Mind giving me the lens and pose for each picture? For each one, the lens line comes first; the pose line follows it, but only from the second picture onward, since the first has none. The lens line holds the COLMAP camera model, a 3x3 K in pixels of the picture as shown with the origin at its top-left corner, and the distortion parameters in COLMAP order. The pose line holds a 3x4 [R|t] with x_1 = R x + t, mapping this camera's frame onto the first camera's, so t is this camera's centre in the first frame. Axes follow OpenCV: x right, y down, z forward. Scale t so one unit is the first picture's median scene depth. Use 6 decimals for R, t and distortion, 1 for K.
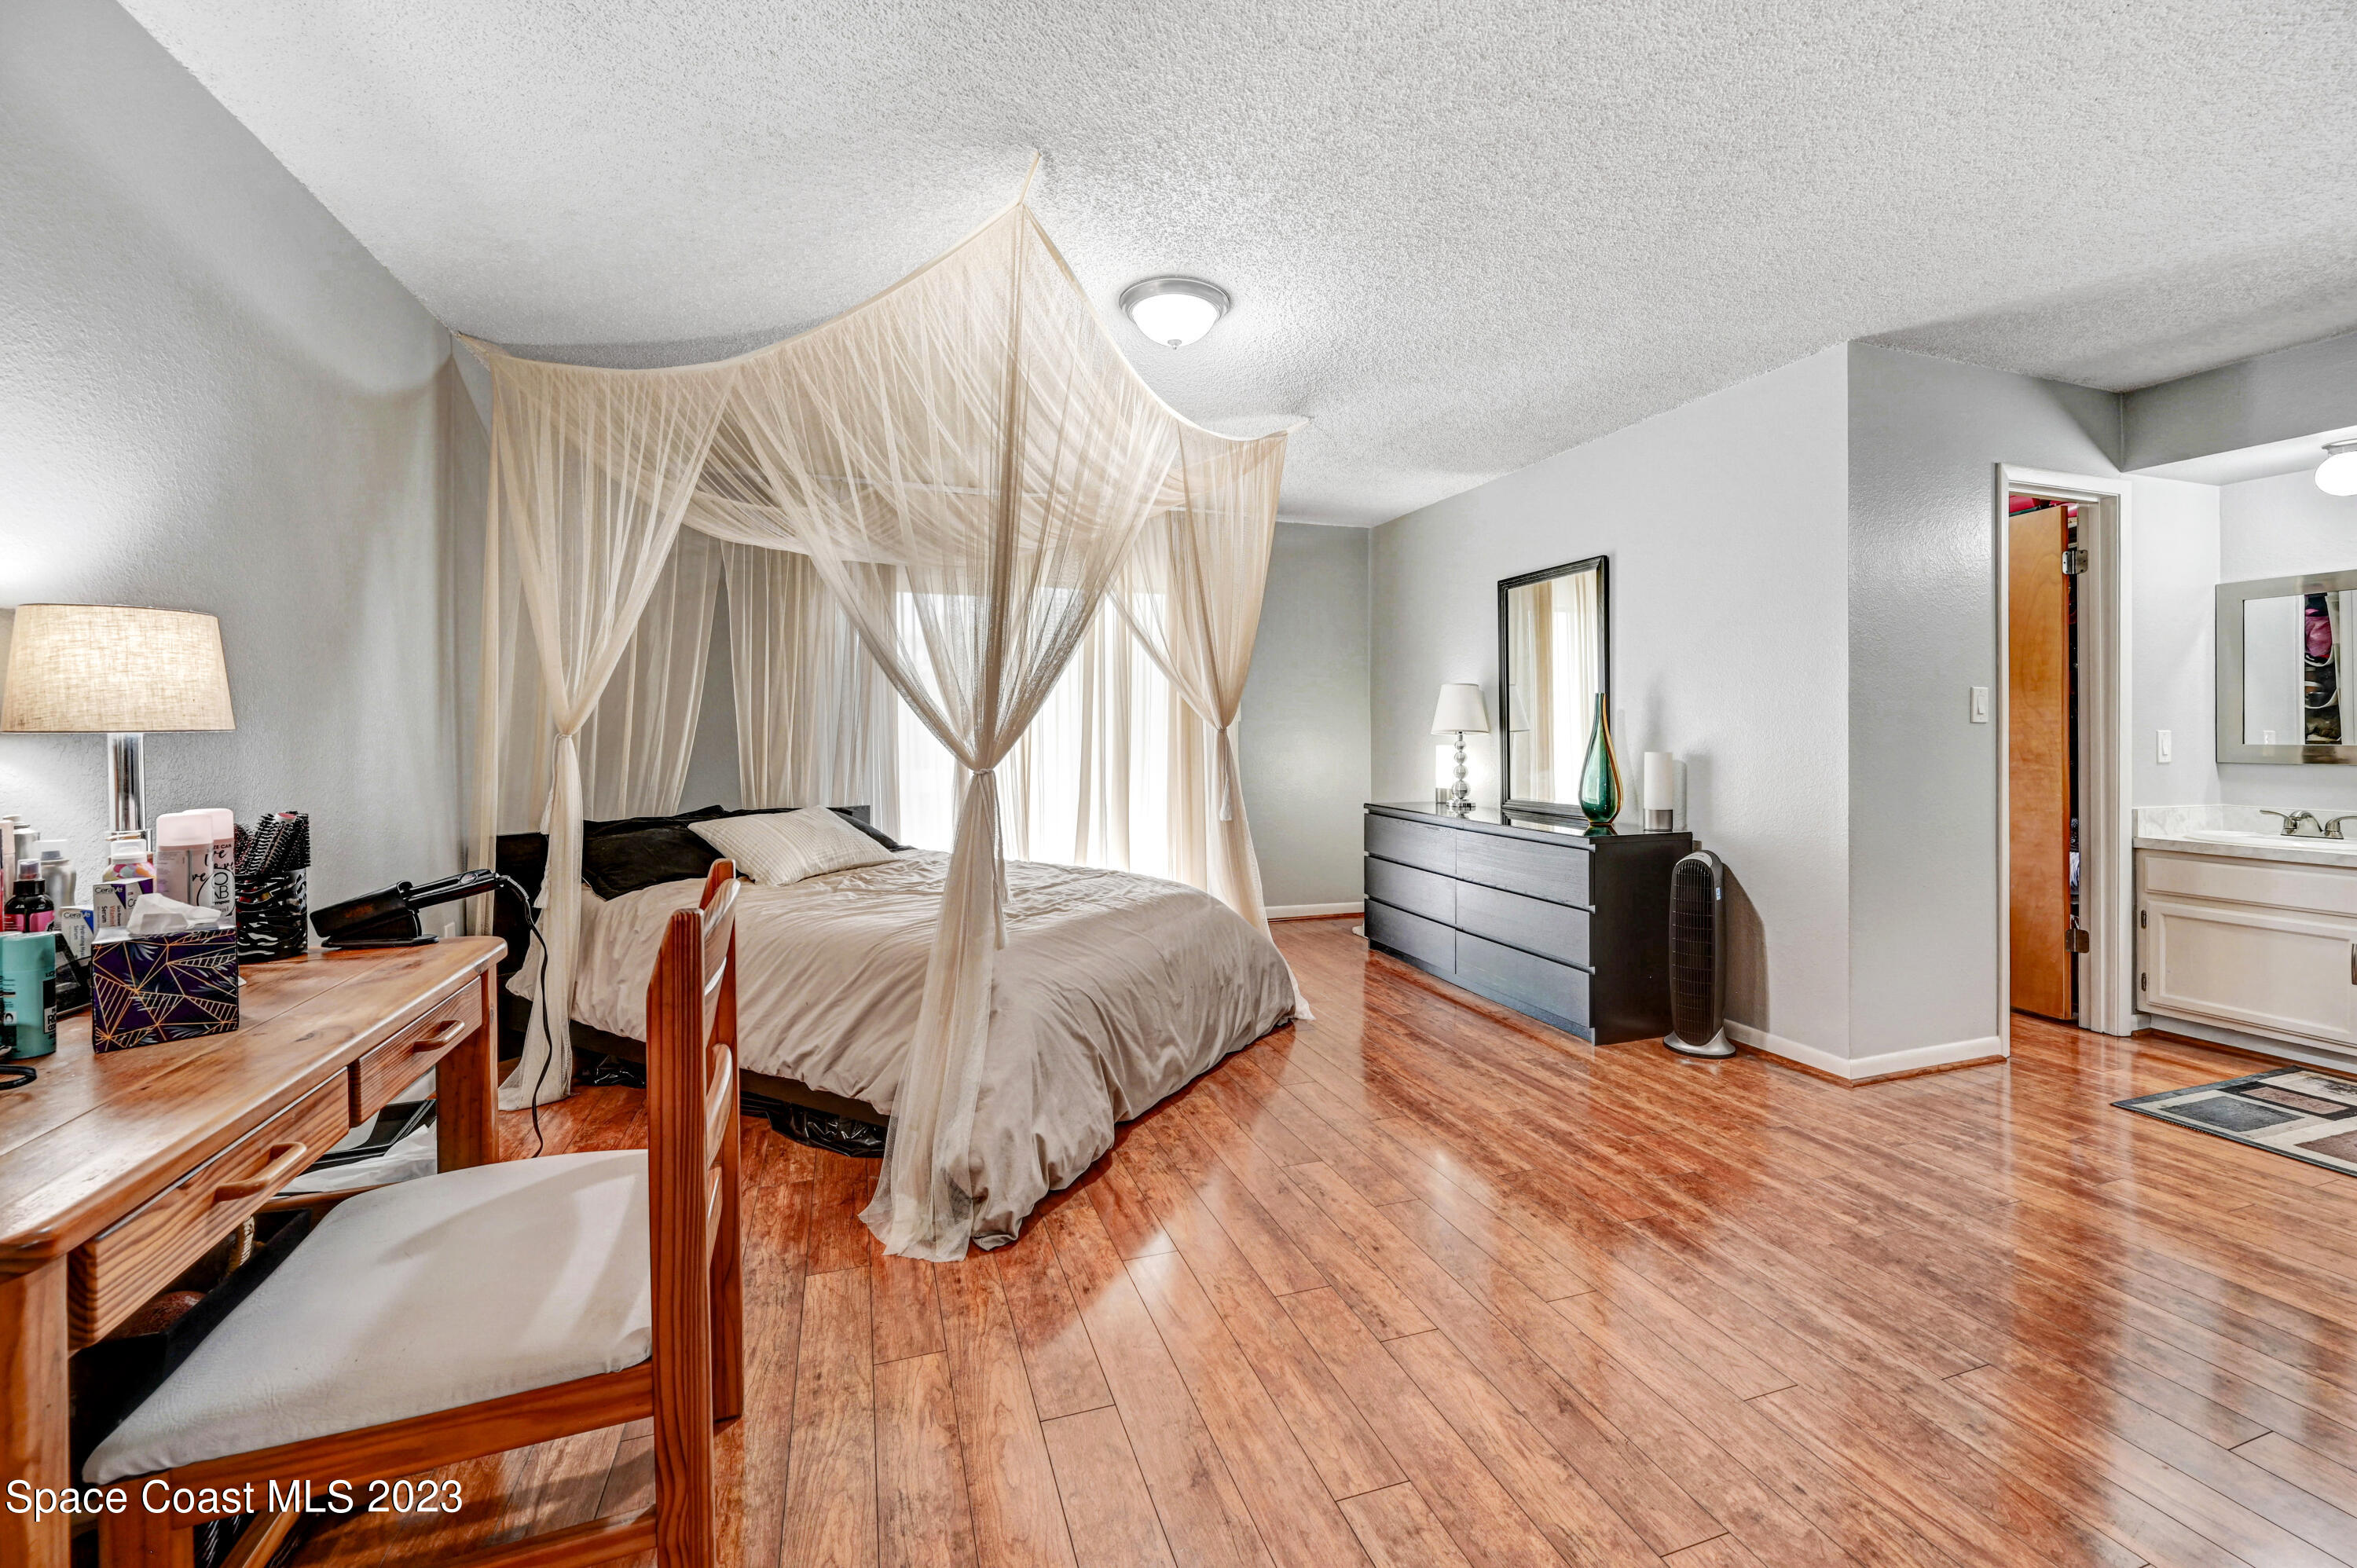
lens RADIAL K [[927.6, 0, 1167.3], [0, 927.6, 778.1], [0, 0, 1]] dist [-0.001407, -0.000160]
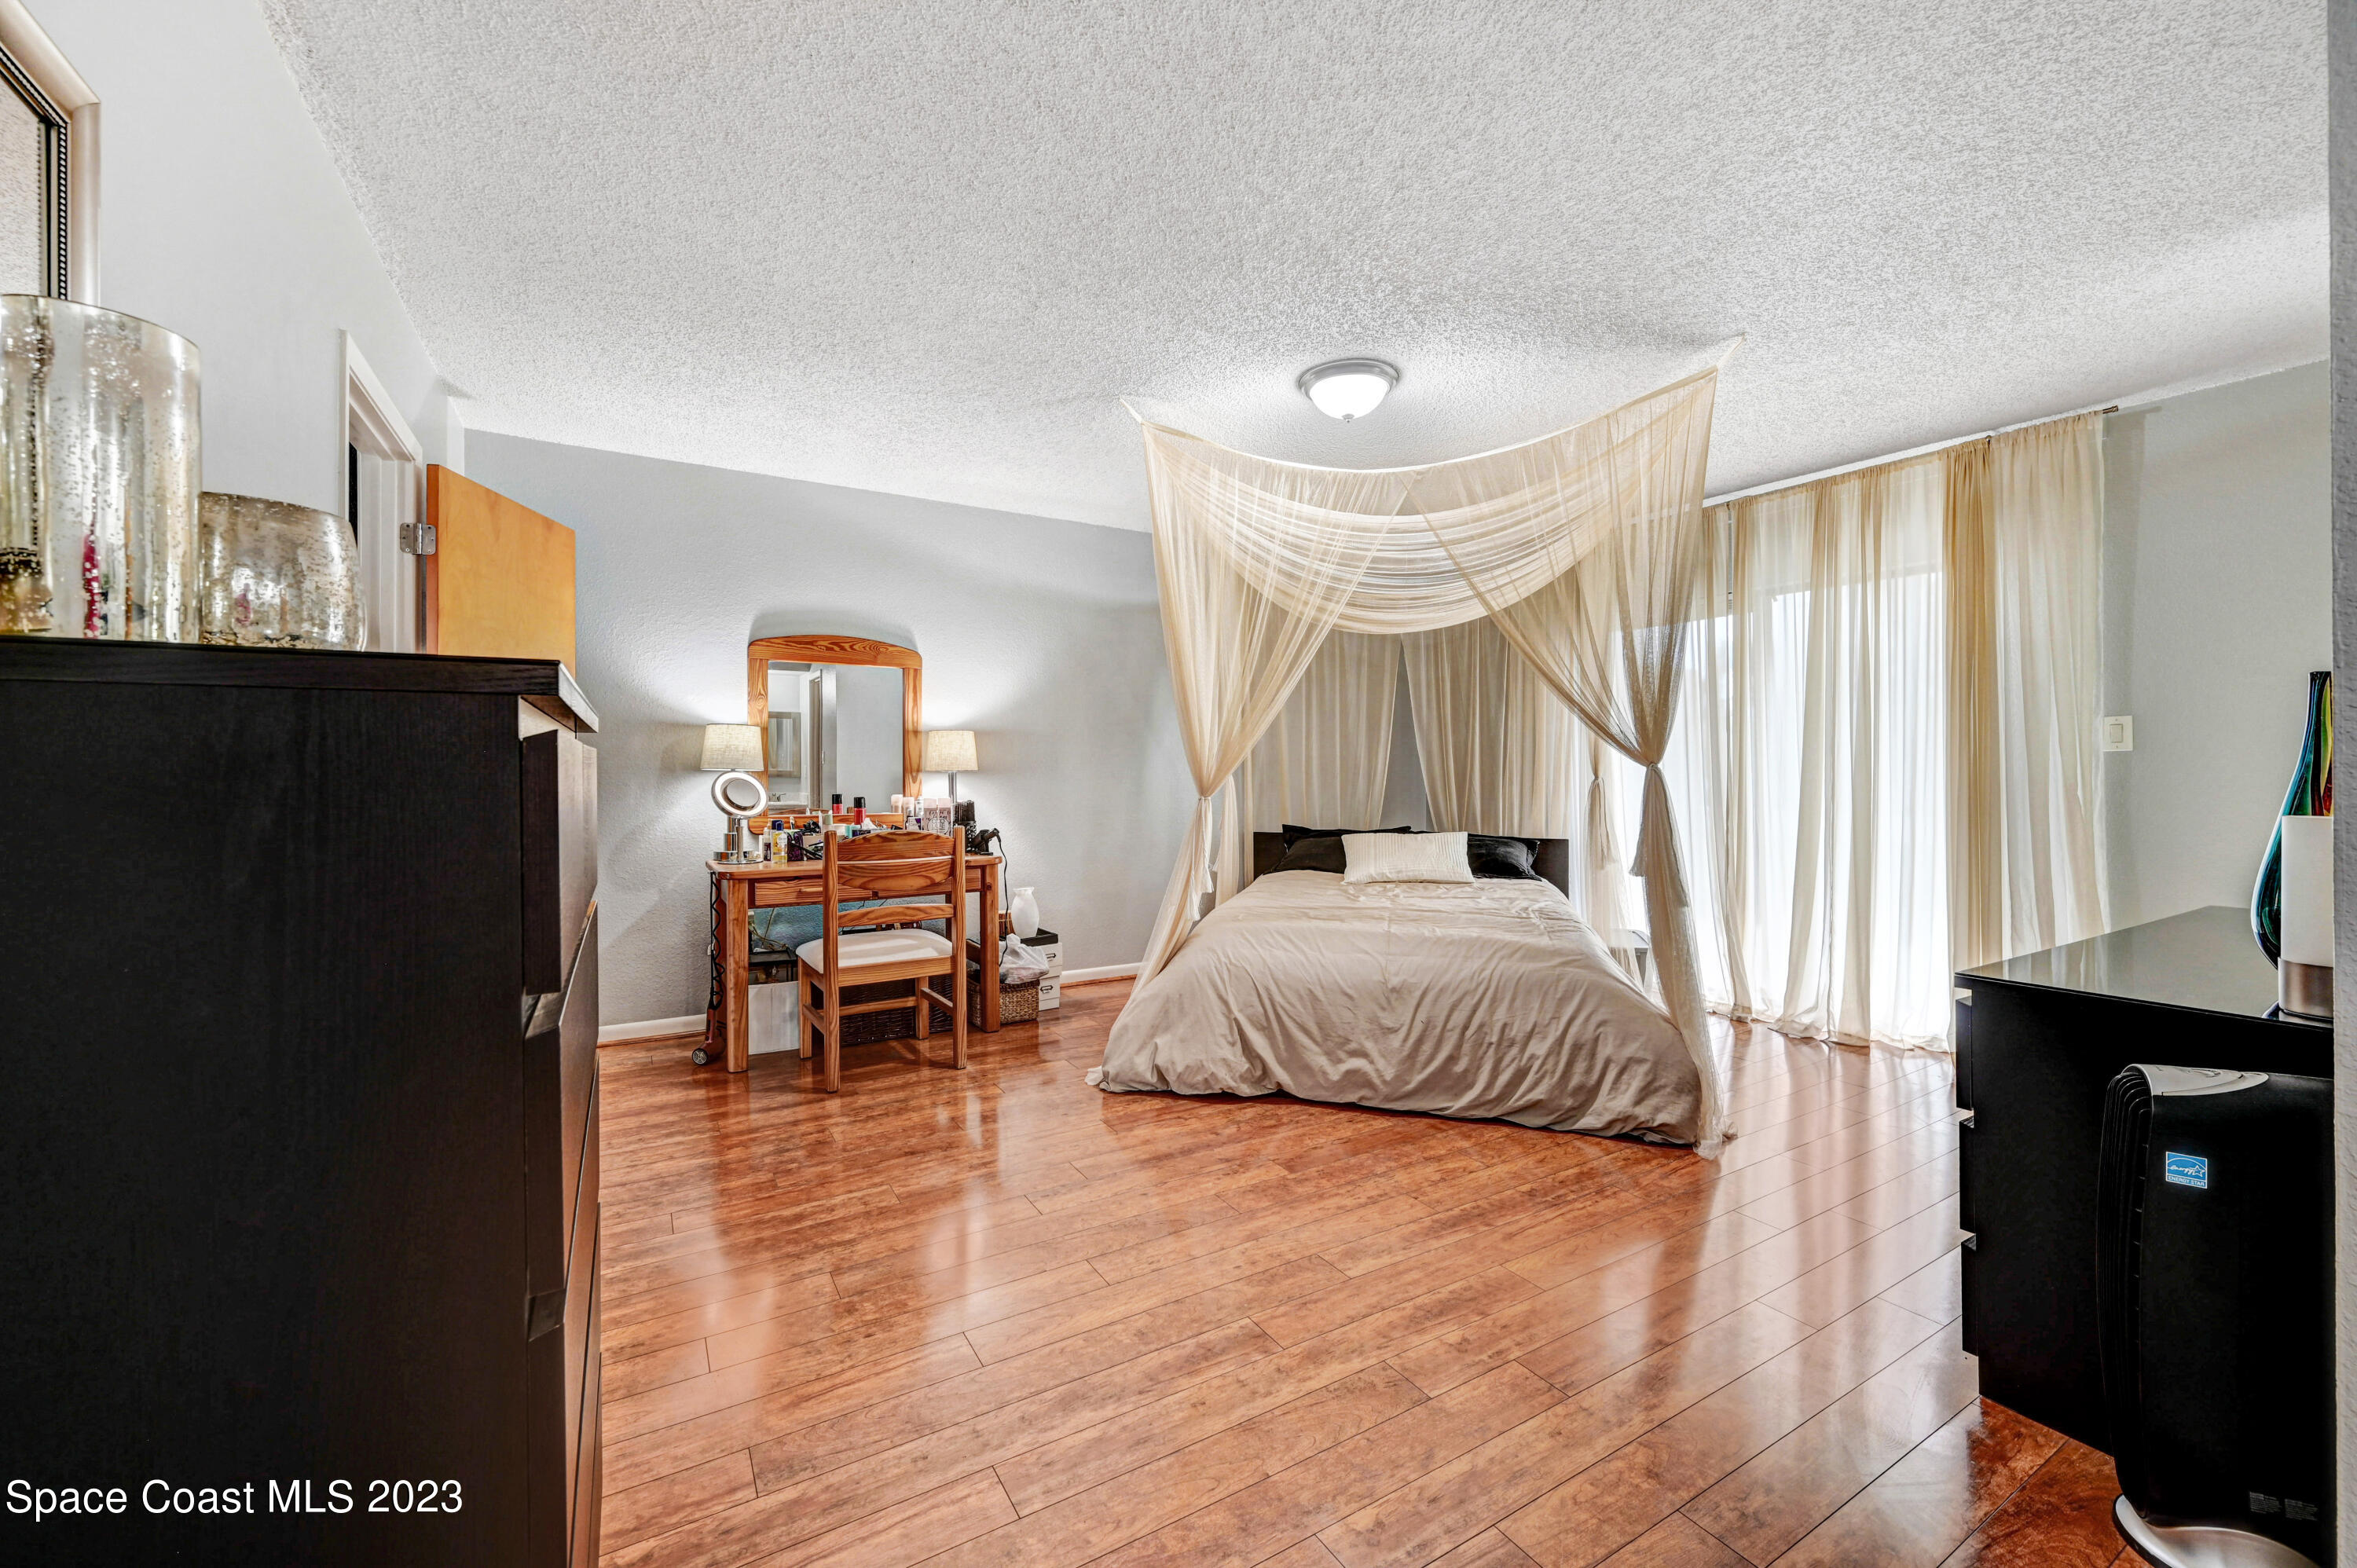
lens RADIAL K [[927.6, 0, 1167.3], [0, 927.6, 778.1], [0, 0, 1]] dist [-0.001407, -0.000160]
pose [[0.196054, -0.001696, -0.980592, 1.146251], [-0.041500, 0.999088, -0.010026, -0.019432], [0.979714, 0.042660, 0.195805, 0.622235]]
